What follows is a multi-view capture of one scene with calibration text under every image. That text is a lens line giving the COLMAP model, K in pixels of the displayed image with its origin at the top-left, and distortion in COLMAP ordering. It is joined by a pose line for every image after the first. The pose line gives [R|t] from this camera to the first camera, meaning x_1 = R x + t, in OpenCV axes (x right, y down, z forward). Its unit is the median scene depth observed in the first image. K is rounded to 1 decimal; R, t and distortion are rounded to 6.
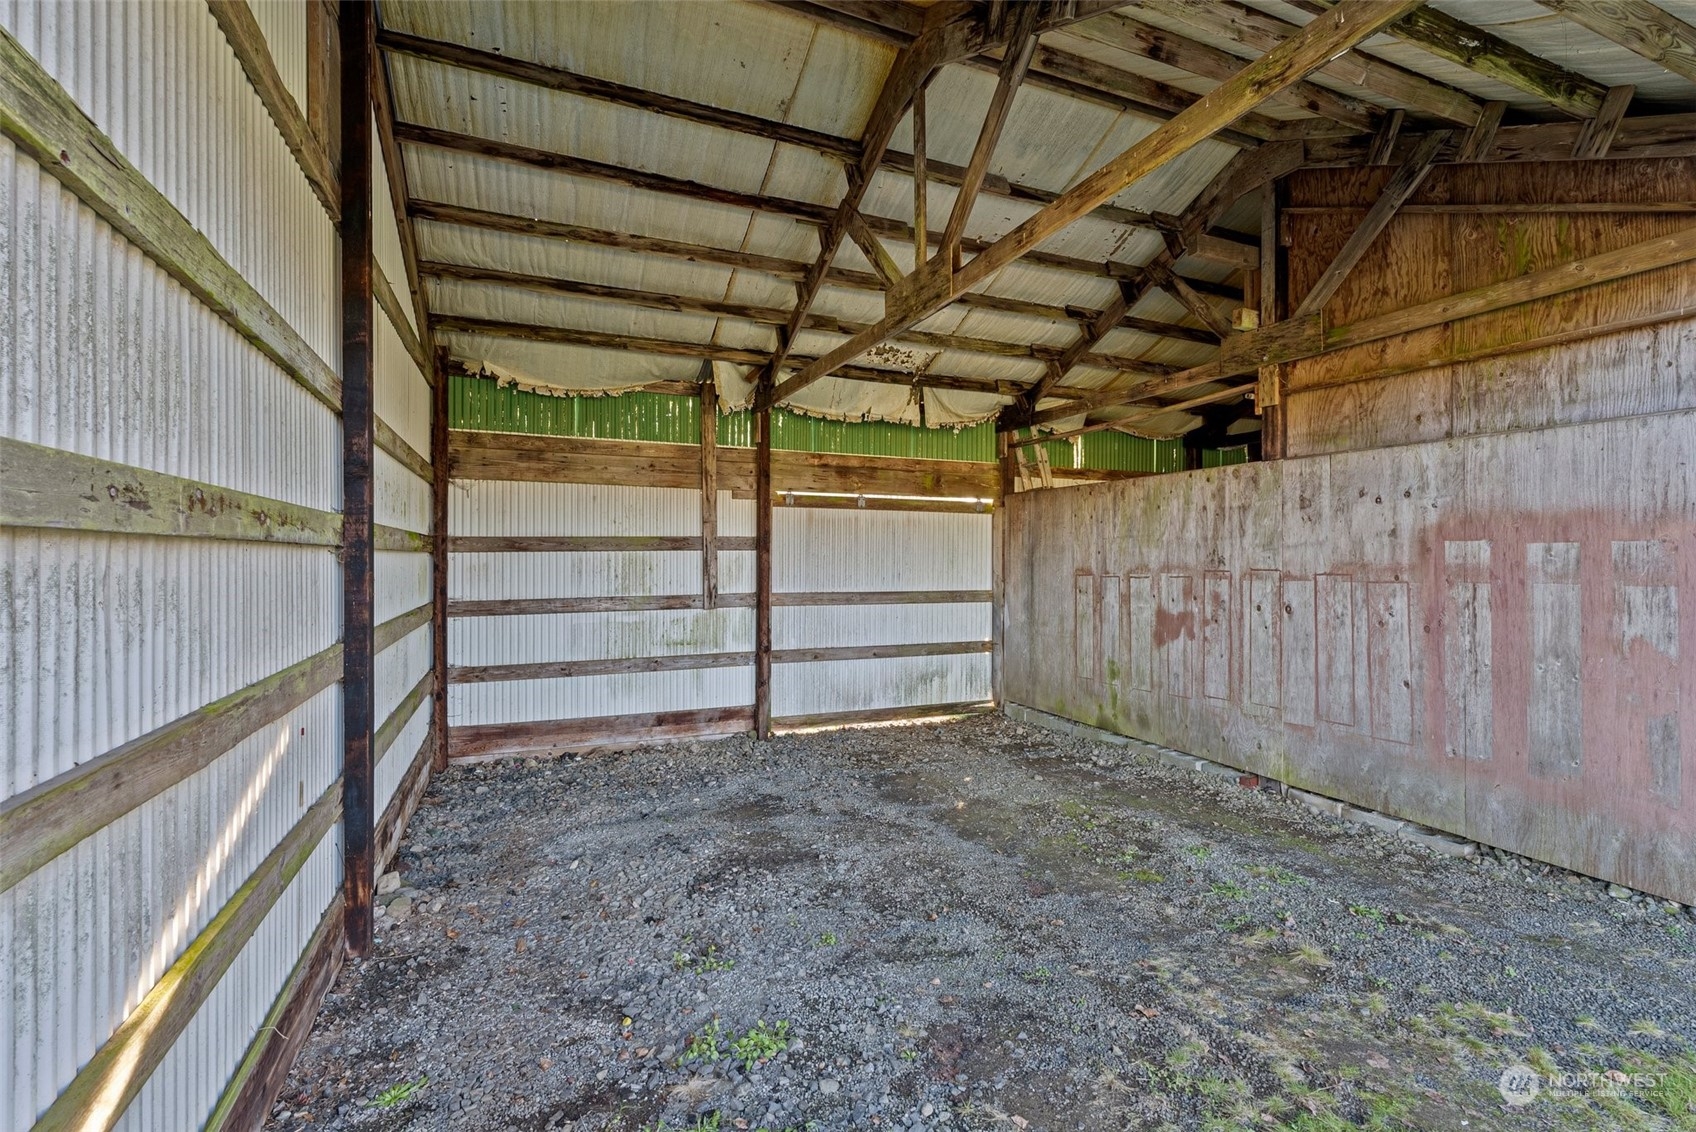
lens RADIAL K [[768.5, 0, 844.8], [0, 768.5, 560.5], [0, 0, 1]] dist [-0.004157, -0.000304]
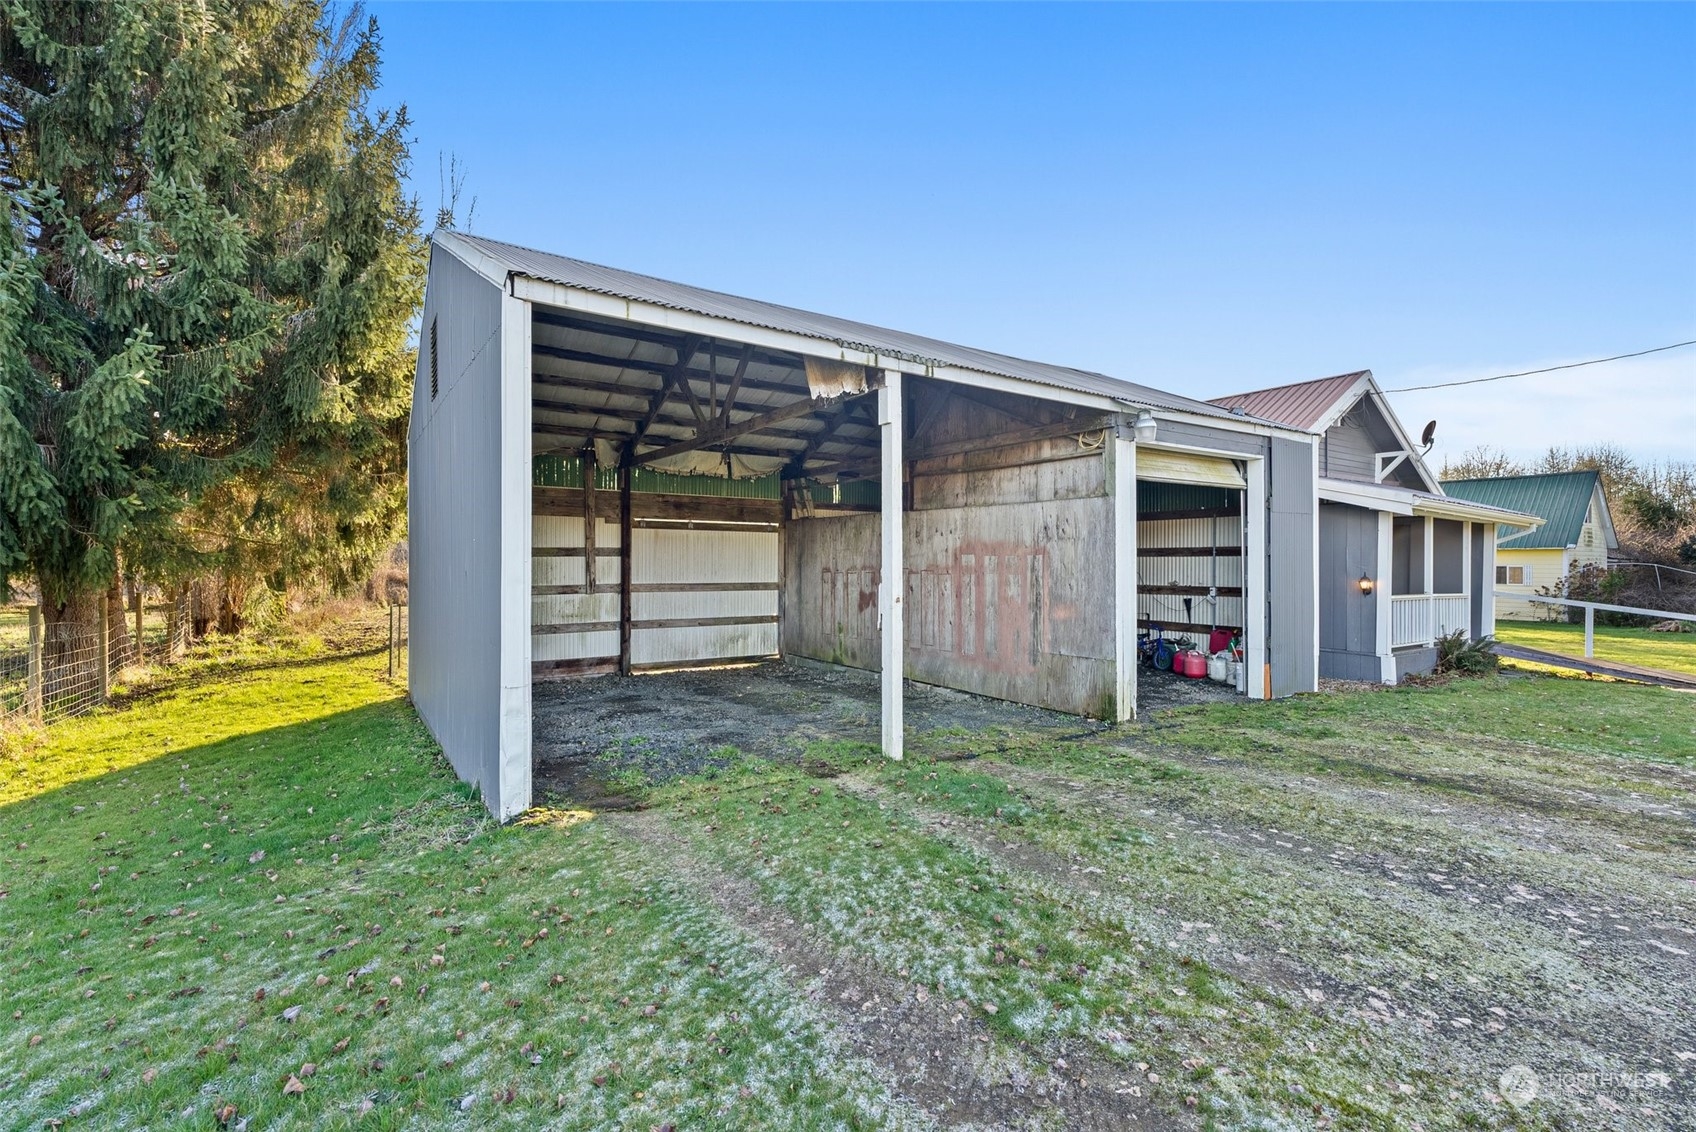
lens RADIAL K [[768.5, 0, 844.8], [0, 768.5, 560.5], [0, 0, 1]] dist [-0.004157, -0.000304]
pose [[0.980763, 0.001505, 0.195196, 0.026013], [-0.001183, 0.999998, -0.001765, -0.002815], [-0.195199, 0.001500, 0.980763, -0.622344]]
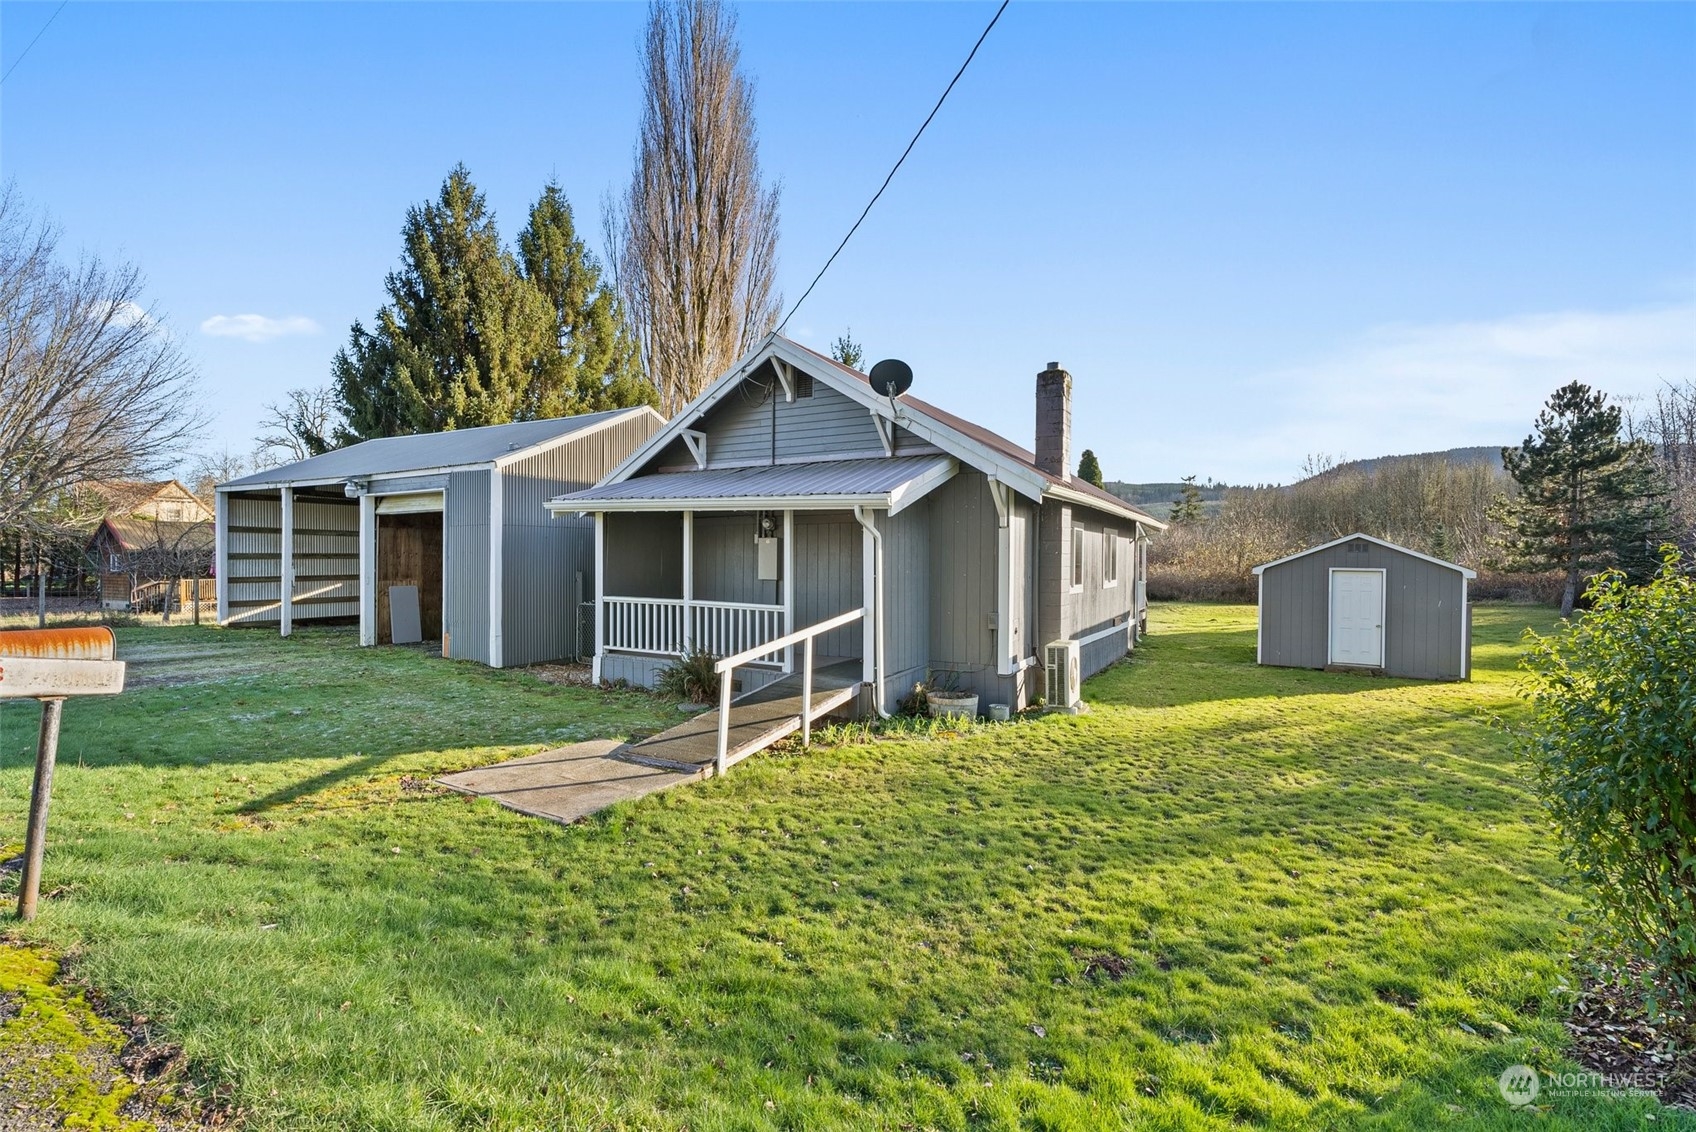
lens RADIAL K [[768.5, 0, 844.8], [0, 768.5, 560.5], [0, 0, 1]] dist [-0.004157, -0.000304]
pose [[0.609344, 0.005468, -0.792887, 2.880534], [-0.002345, 0.999984, 0.005094, -0.017624], [0.792903, -0.001244, 0.609347, 0.103194]]
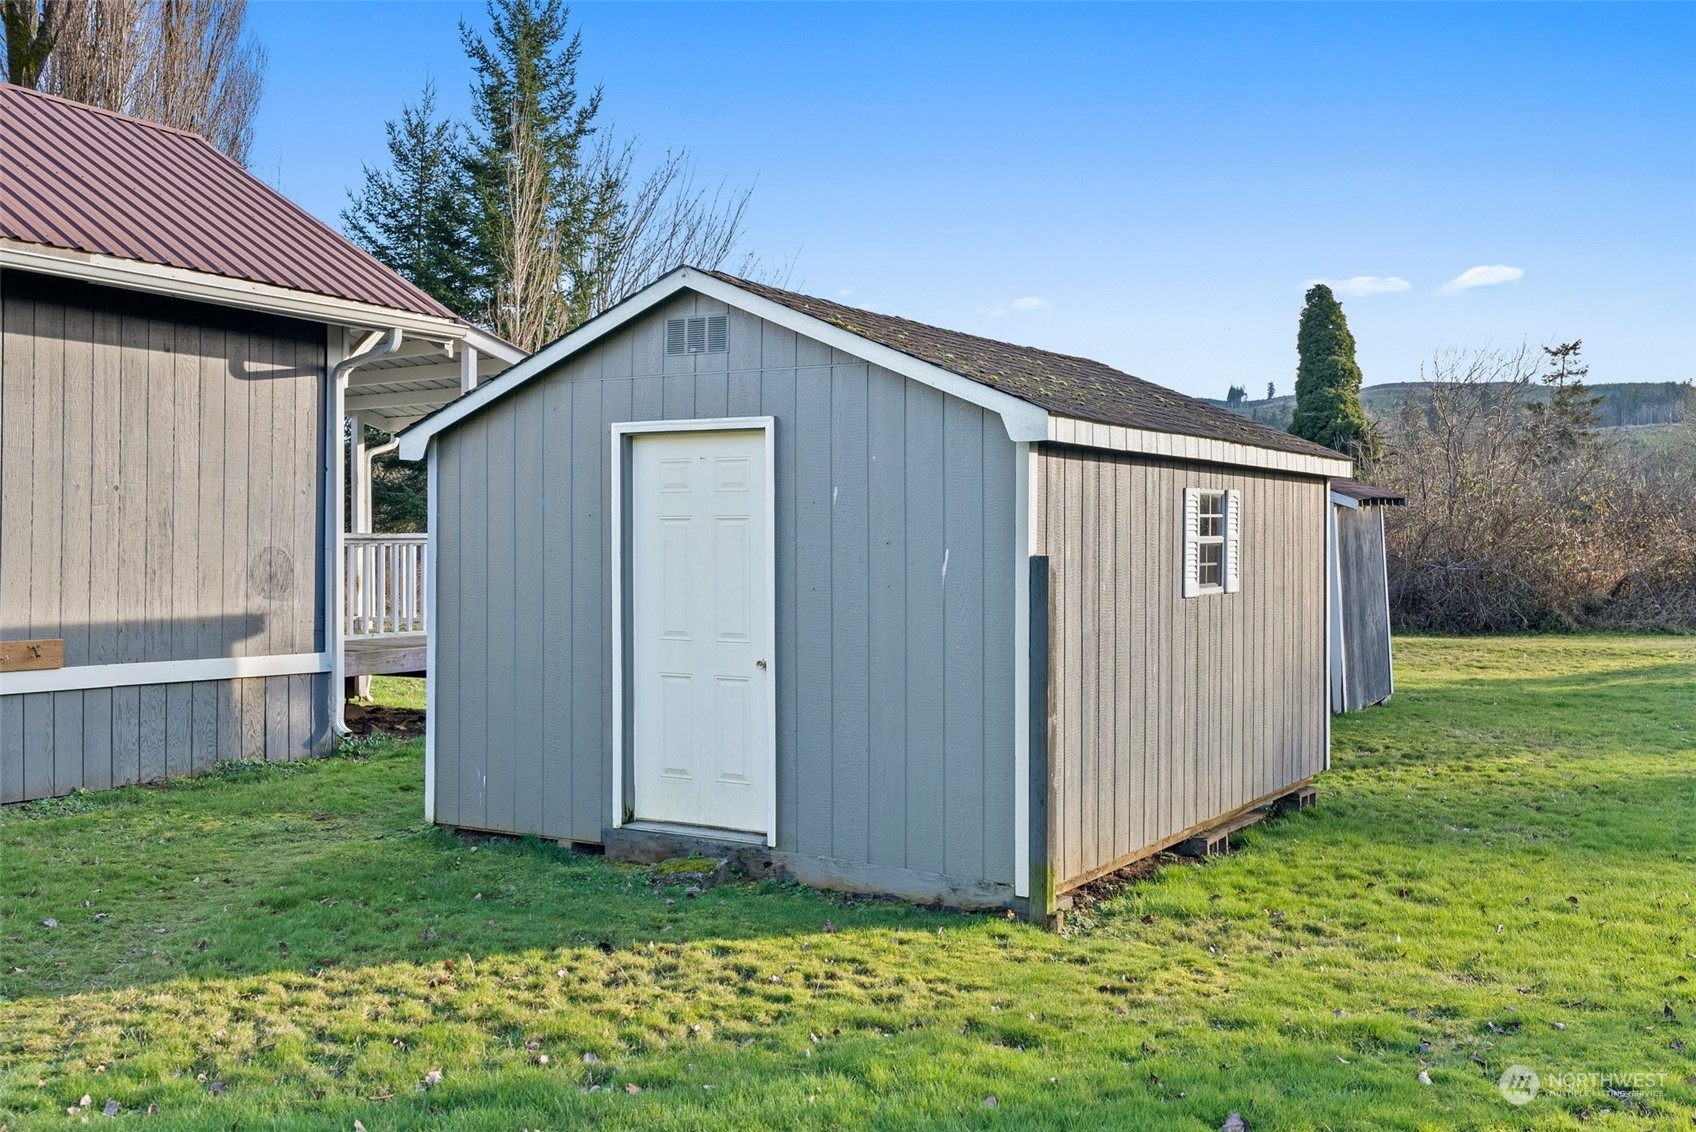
lens RADIAL K [[1684.6, 0, 849.4], [0, 1684.6, 545.8], [0, 0, 1]] dist [-0.004553, -0.001471]
pose [[0.571781, -0.003840, -0.820397, 3.005937], [0.000725, 0.999991, -0.004175, 0.095101], [0.820406, 0.001793, 0.571779, 1.944461]]
